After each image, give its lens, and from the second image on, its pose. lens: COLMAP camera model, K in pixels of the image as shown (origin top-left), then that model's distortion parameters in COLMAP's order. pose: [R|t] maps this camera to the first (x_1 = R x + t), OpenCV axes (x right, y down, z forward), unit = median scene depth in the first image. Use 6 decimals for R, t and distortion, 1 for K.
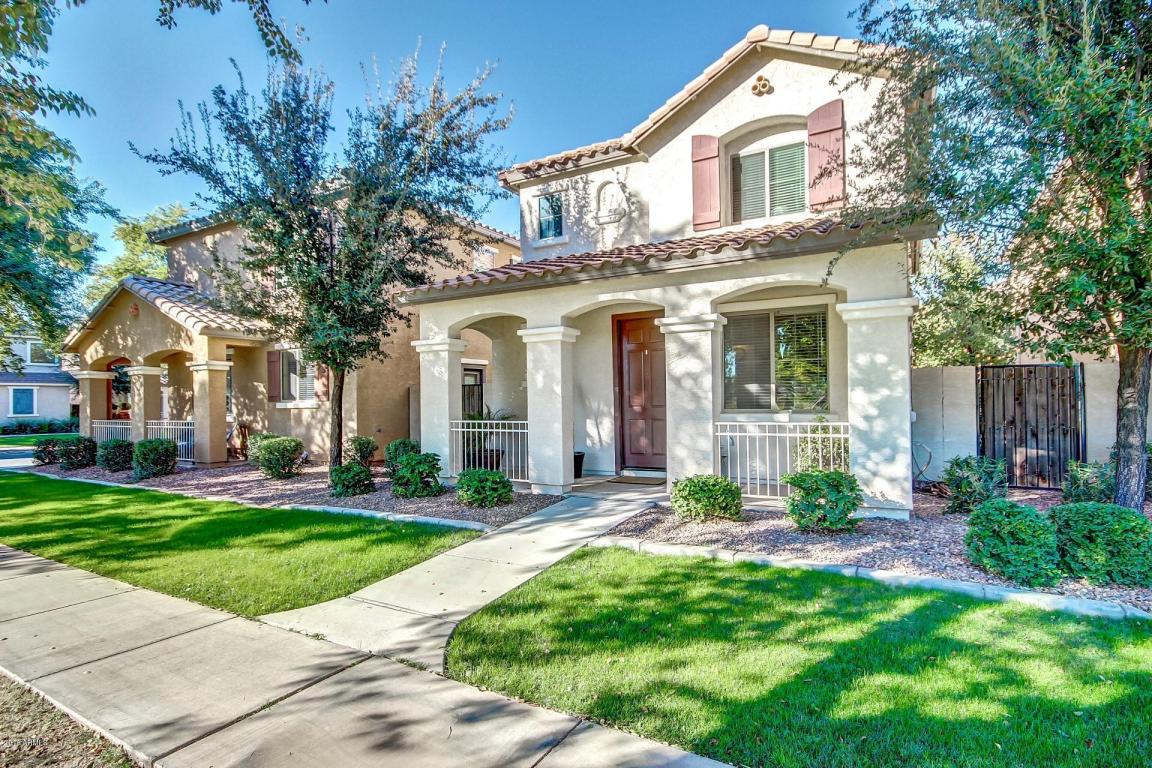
lens RADIAL K [[579.2, 0, 580.5], [0, 579.2, 379.9], [0, 0, 1]] dist [0.019213, 0.000681]
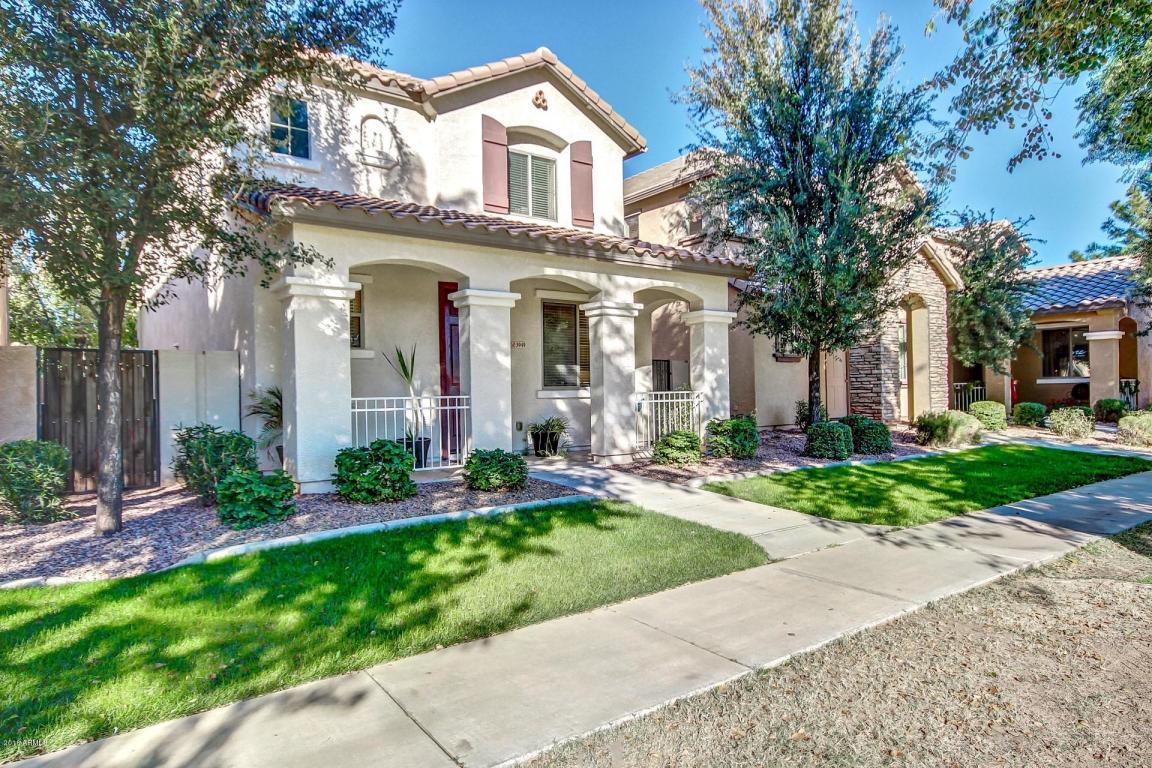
lens RADIAL K [[693.9, 0, 575.4], [0, 693.9, 385.5], [0, 0, 1]] dist [0.002573, 0.001400]
pose [[0.405809, 0.018387, 0.913773, -0.885461], [-0.019720, 0.999741, -0.011359, 0.058848], [-0.913745, -0.013410, 0.406066, 0.398162]]
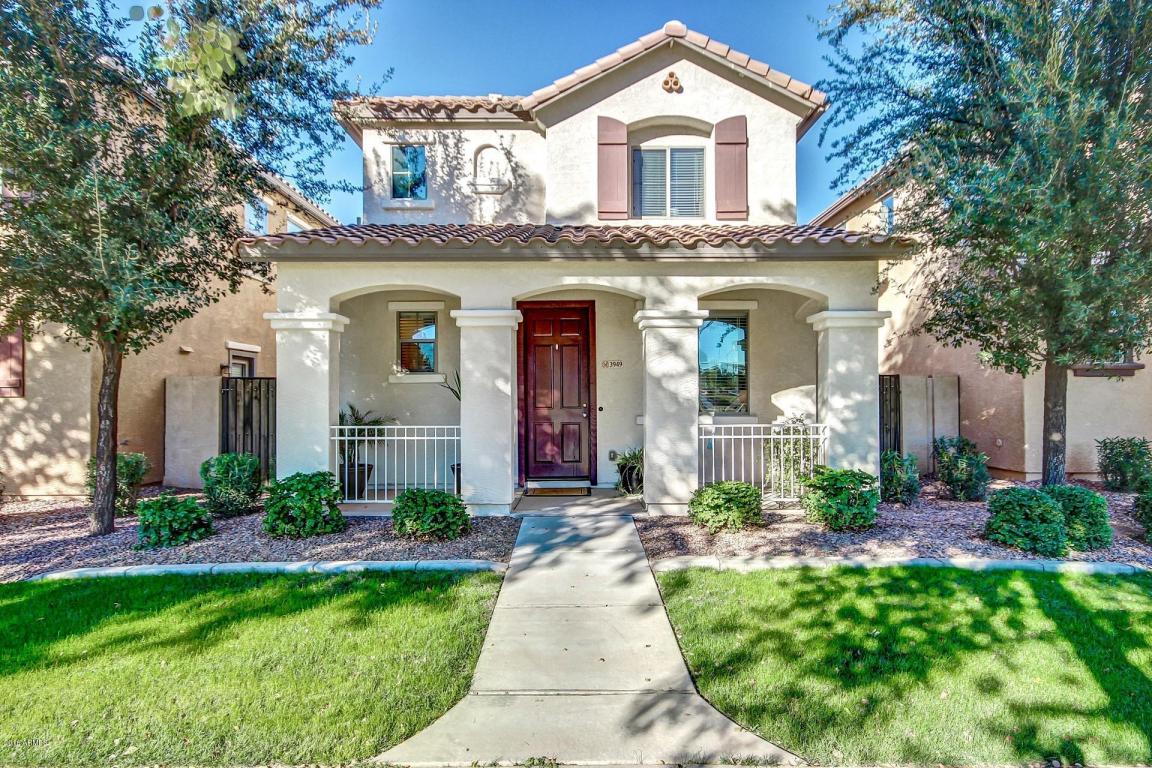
lens RADIAL K [[611.2, 0, 576.6], [0, 611.2, 389.1], [0, 0, 1]] dist [0.007787, -0.002433]
pose [[0.868546, 0.021465, 0.495143, -0.335121], [-0.027887, 0.999595, 0.005583, 0.010554], [-0.494823, -0.018657, 0.868794, 0.177804]]
